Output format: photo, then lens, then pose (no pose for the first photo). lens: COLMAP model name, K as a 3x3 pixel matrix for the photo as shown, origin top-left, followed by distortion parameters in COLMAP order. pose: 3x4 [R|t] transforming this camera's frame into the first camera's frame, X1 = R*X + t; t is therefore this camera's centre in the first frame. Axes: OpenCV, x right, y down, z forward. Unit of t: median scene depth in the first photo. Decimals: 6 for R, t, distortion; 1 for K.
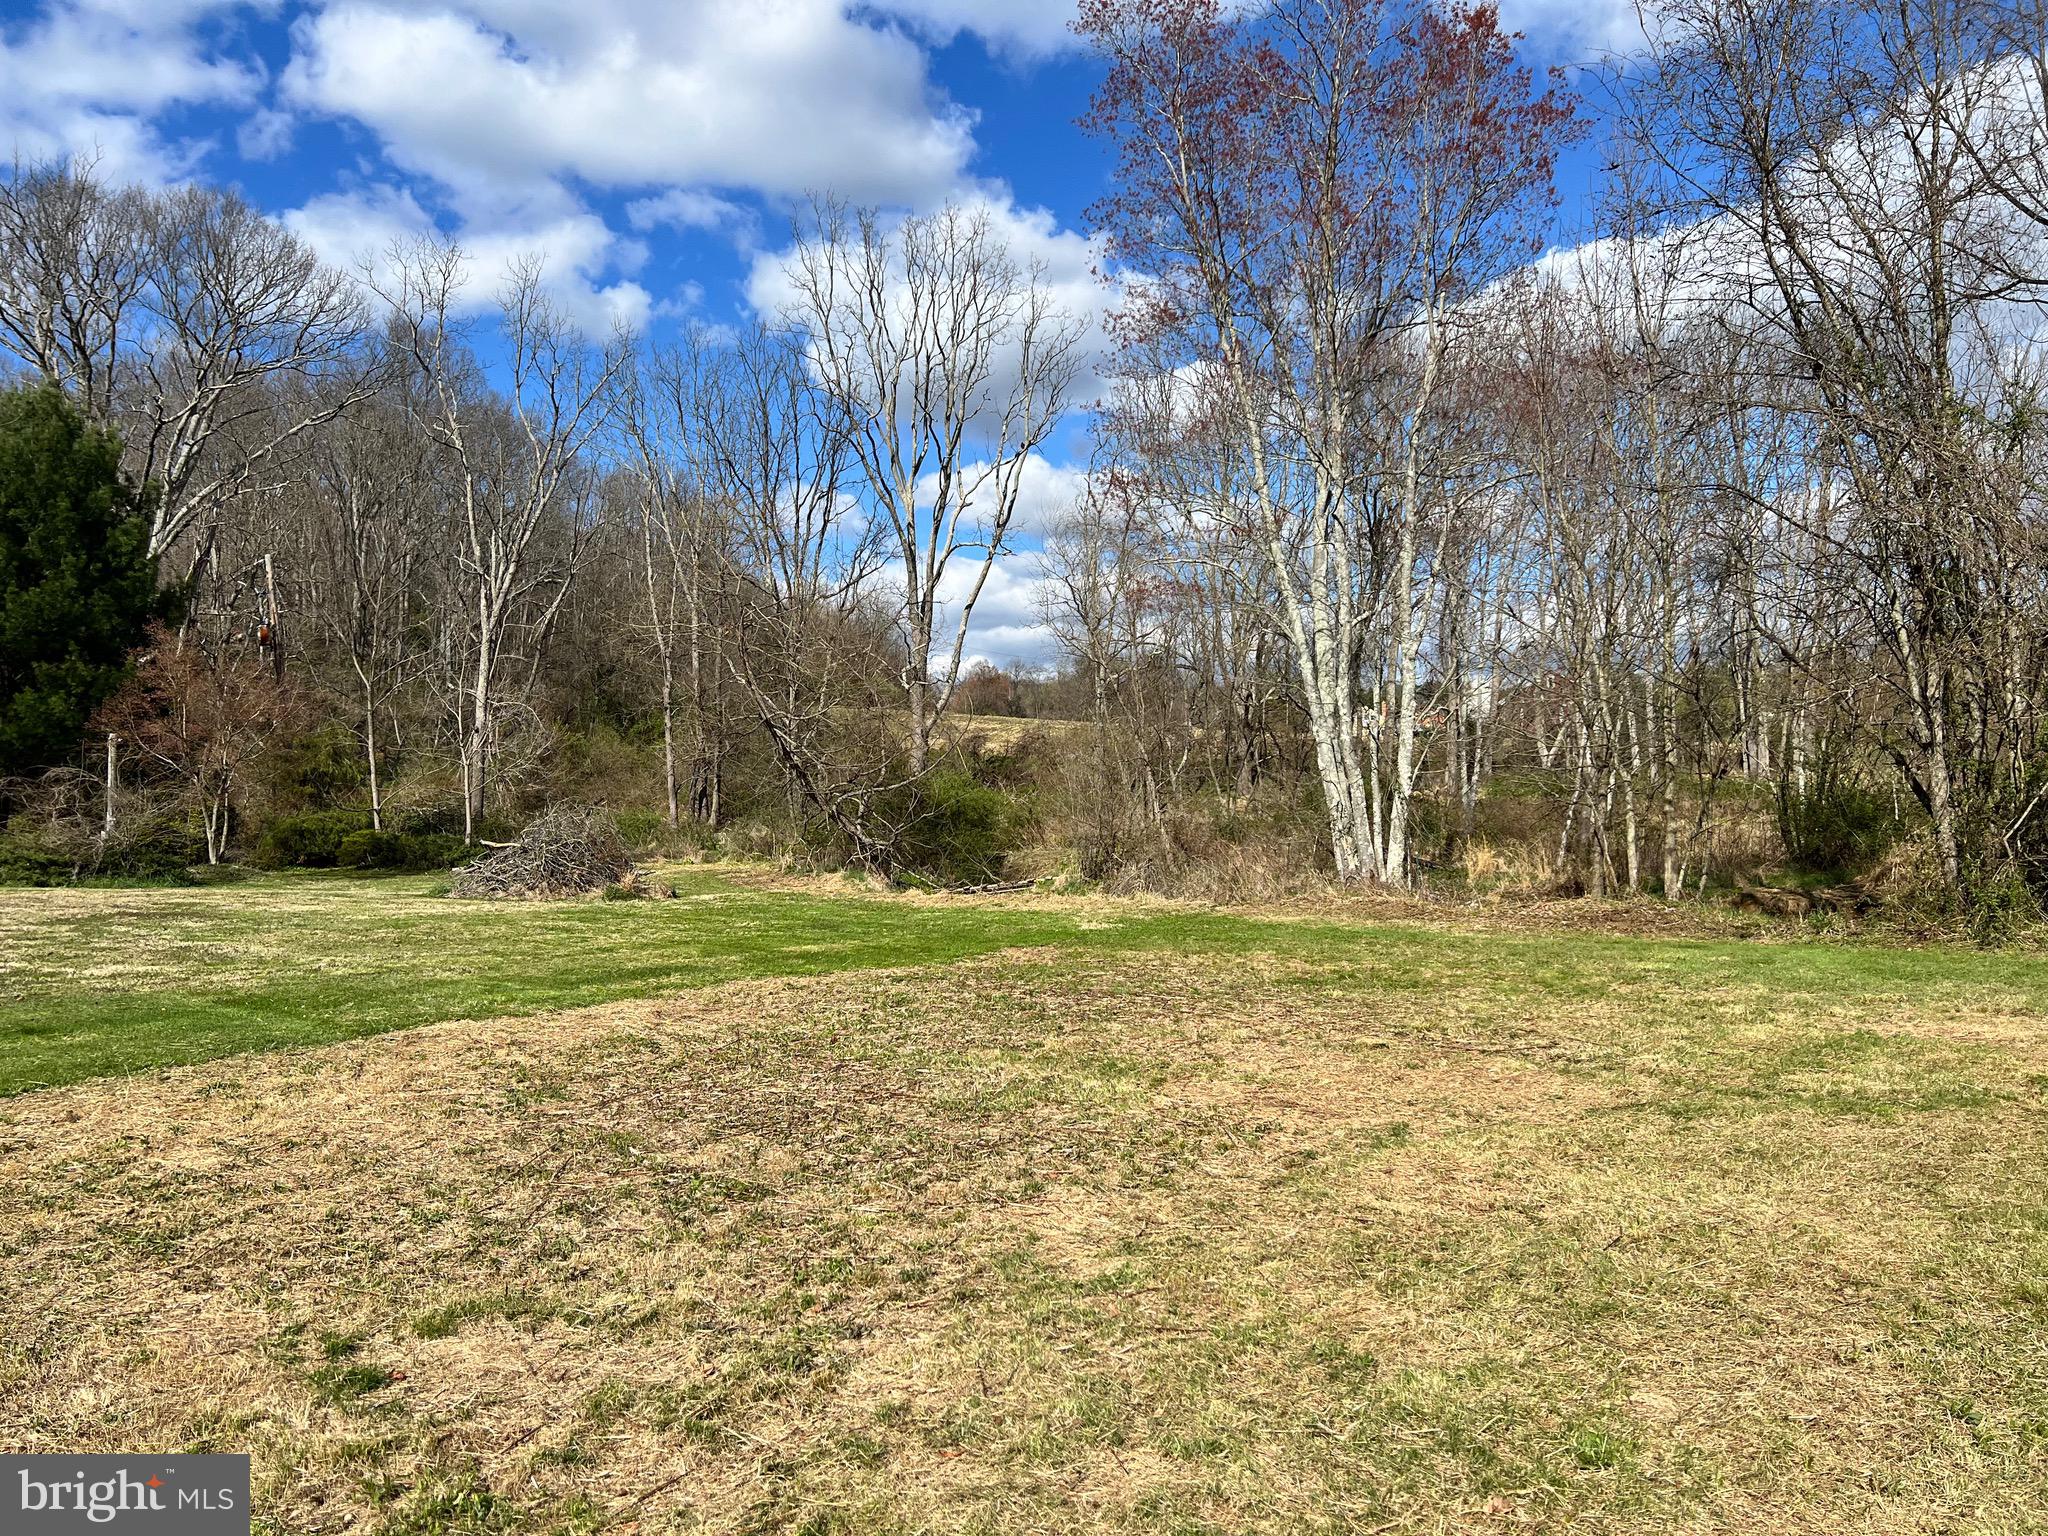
lens RADIAL K [[1507.6, 0, 1007.8], [0, 1507.6, 794.9], [0, 0, 1]] dist [0.039888, -0.040134]
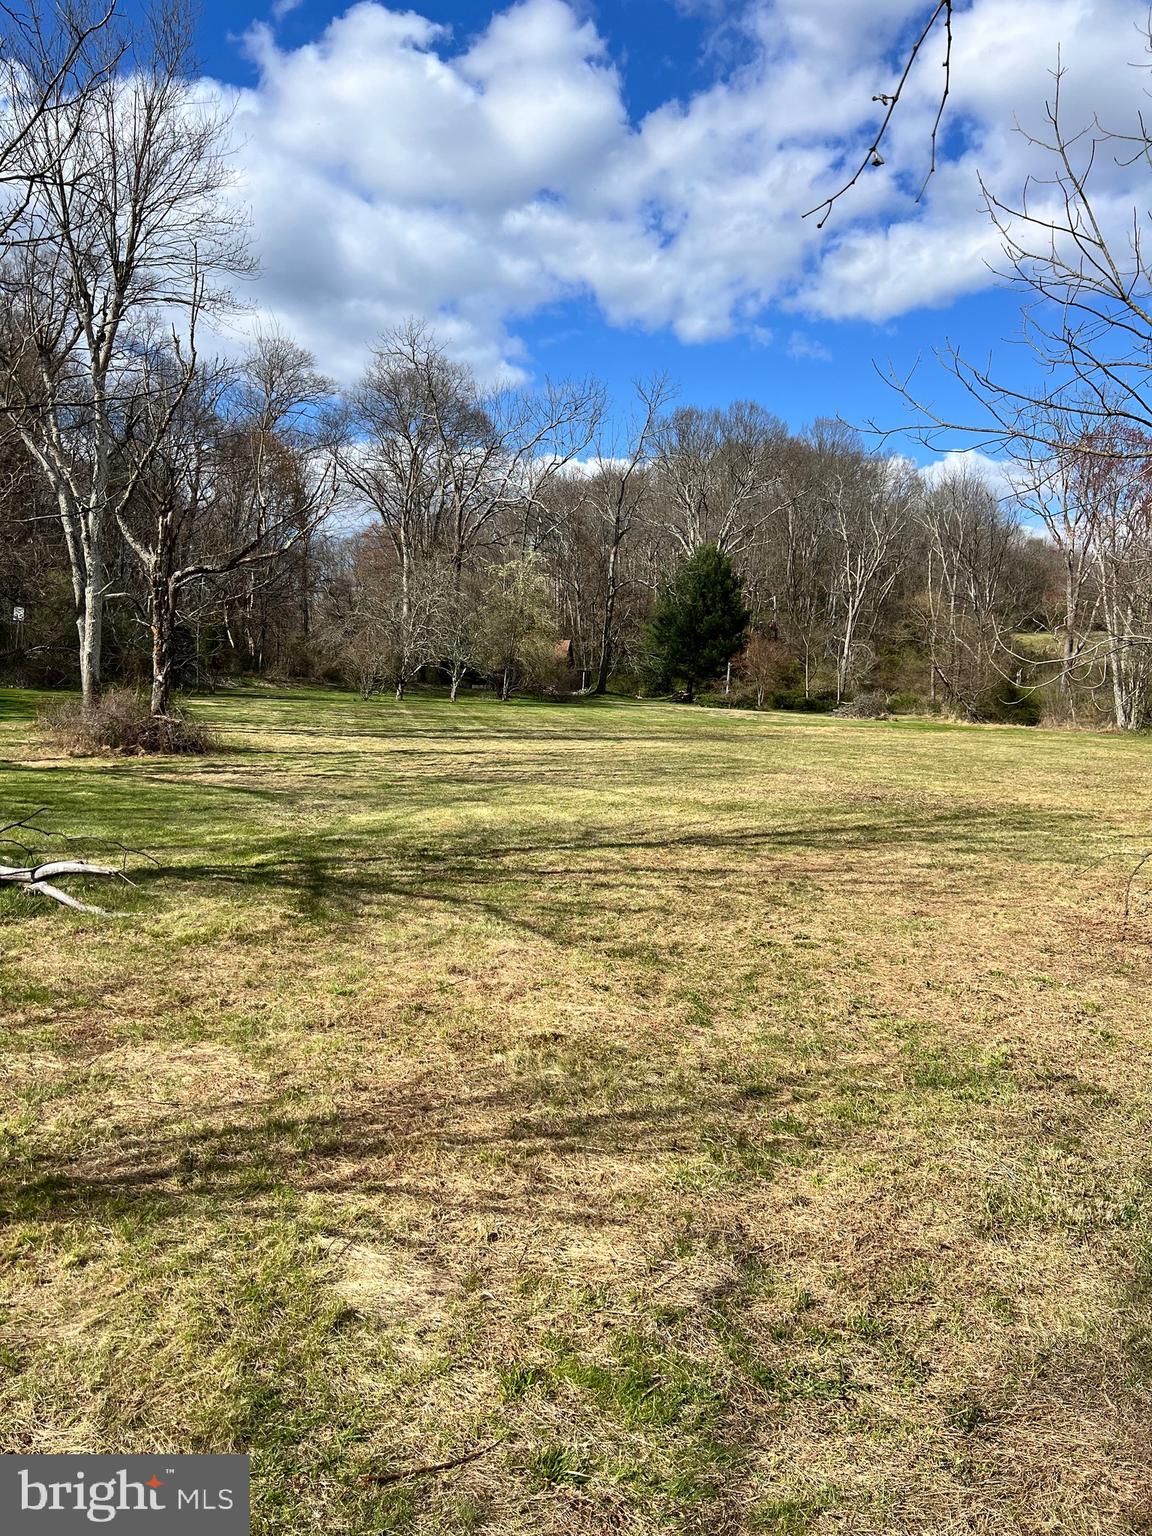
lens RADIAL K [[1130.7, 0, 566.8], [0, 1130.7, 767.4], [0, 0, 1]] dist [0.039888, -0.040134]
pose [[0.836247, 0.076379, -0.543007, 0.597434], [-0.033371, 0.995505, 0.088635, -0.031031], [0.547336, -0.056000, 0.835037, -1.660009]]
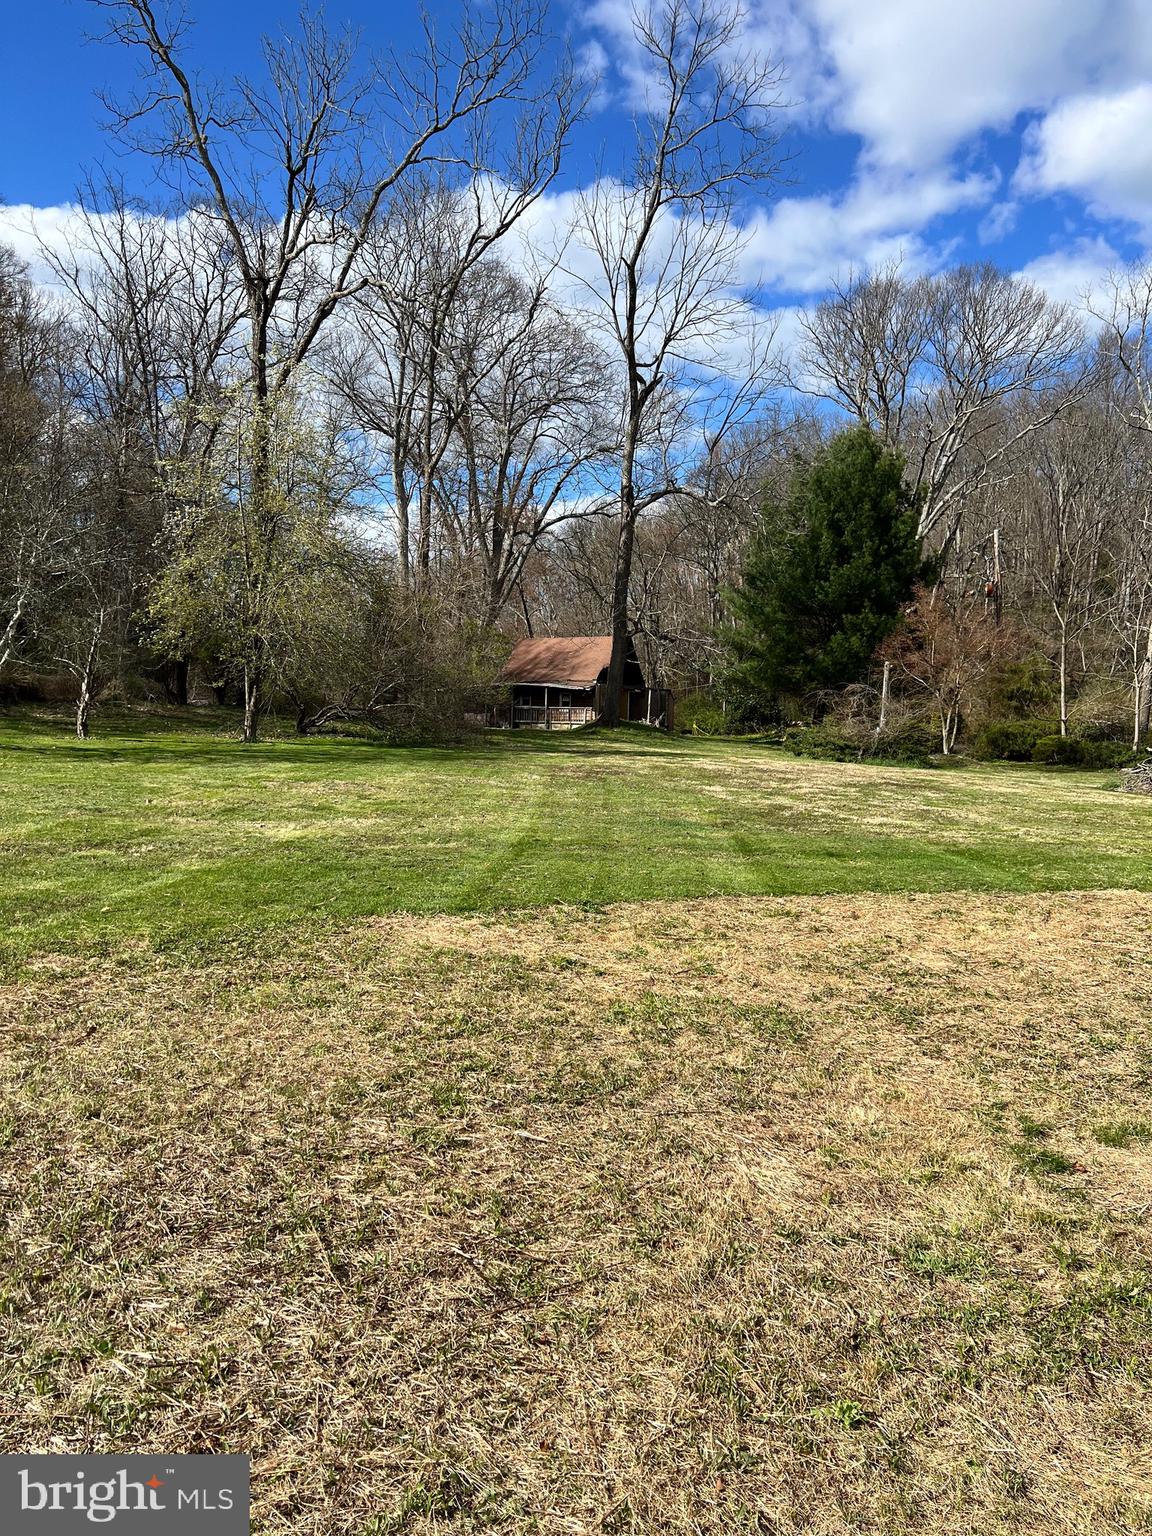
lens RADIAL K [[1130.7, 0, 565.3], [0, 1130.7, 784.7], [0, 0, 1]] dist [0.039888, -0.040134]
pose [[0.693101, 0.079455, -0.716448, -0.010872], [-0.032306, 0.996332, 0.079241, 0.002250], [0.720116, -0.031777, 0.693125, 0.013509]]
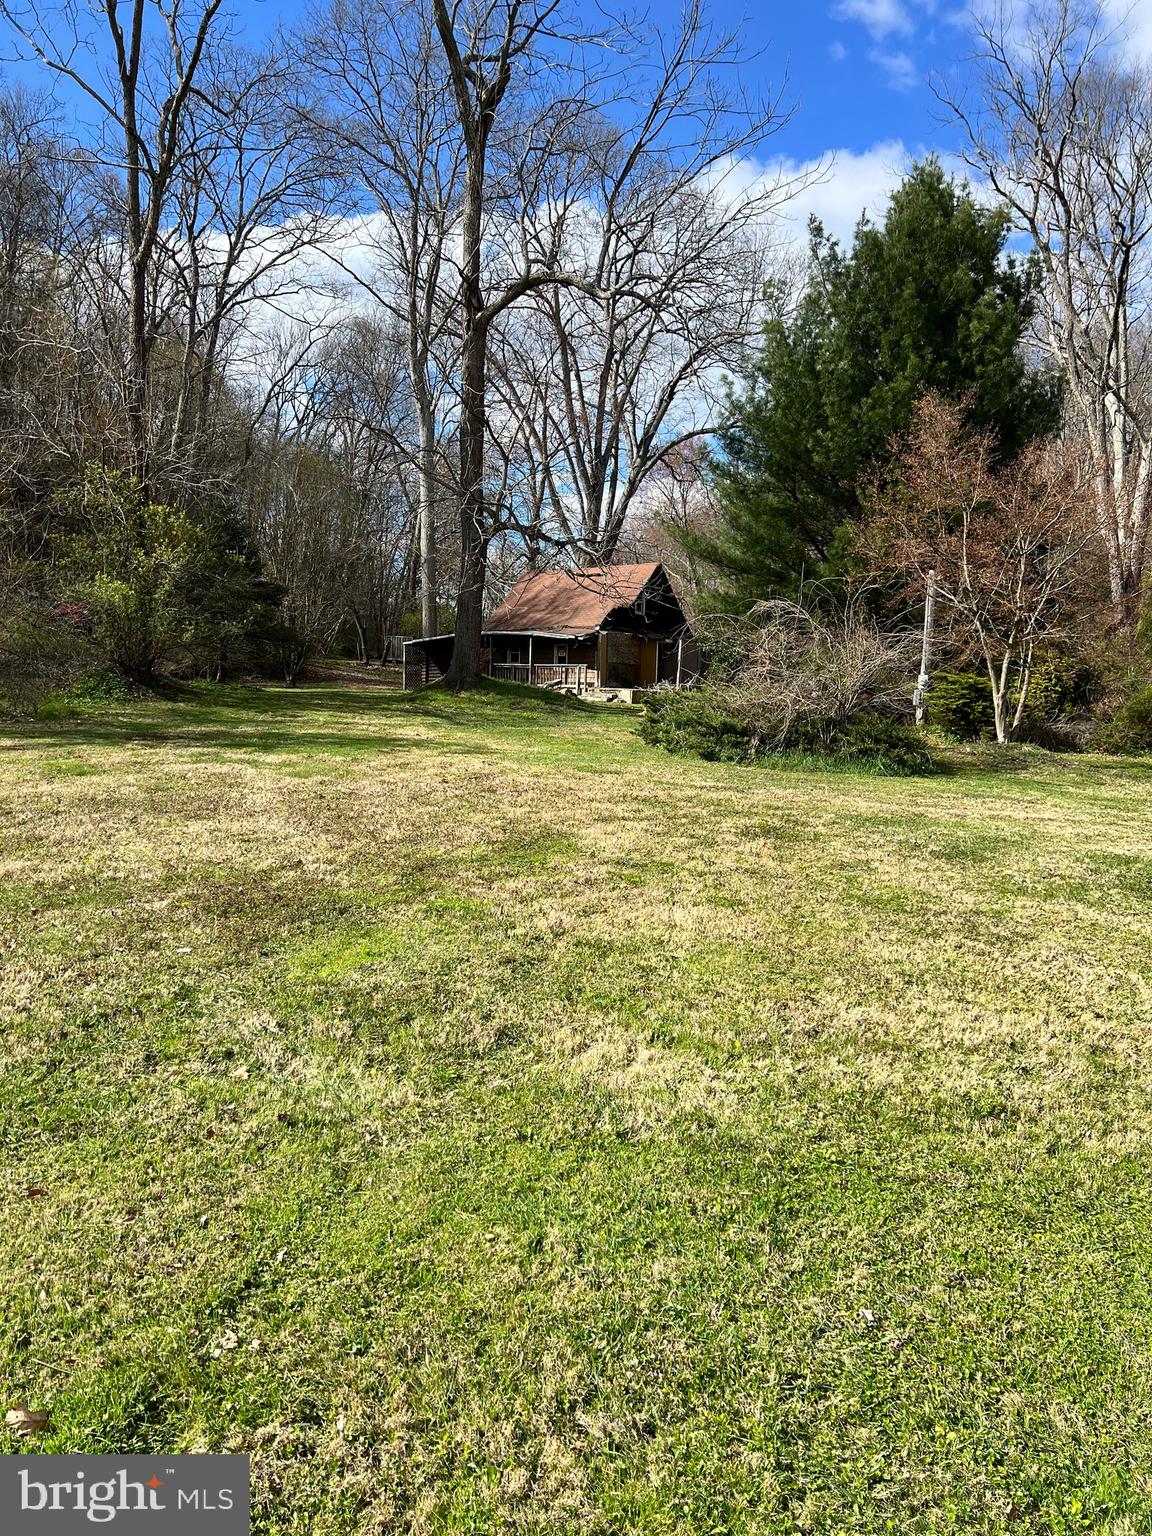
lens RADIAL K [[1130.7, 0, 587.2], [0, 1130.7, 774.3], [0, 0, 1]] dist [0.039888, -0.040134]
pose [[0.515987, 0.102273, -0.850469, -0.238499], [-0.025258, 0.994232, 0.104237, 0.013870], [0.856224, -0.032304, 0.515594, 0.791506]]
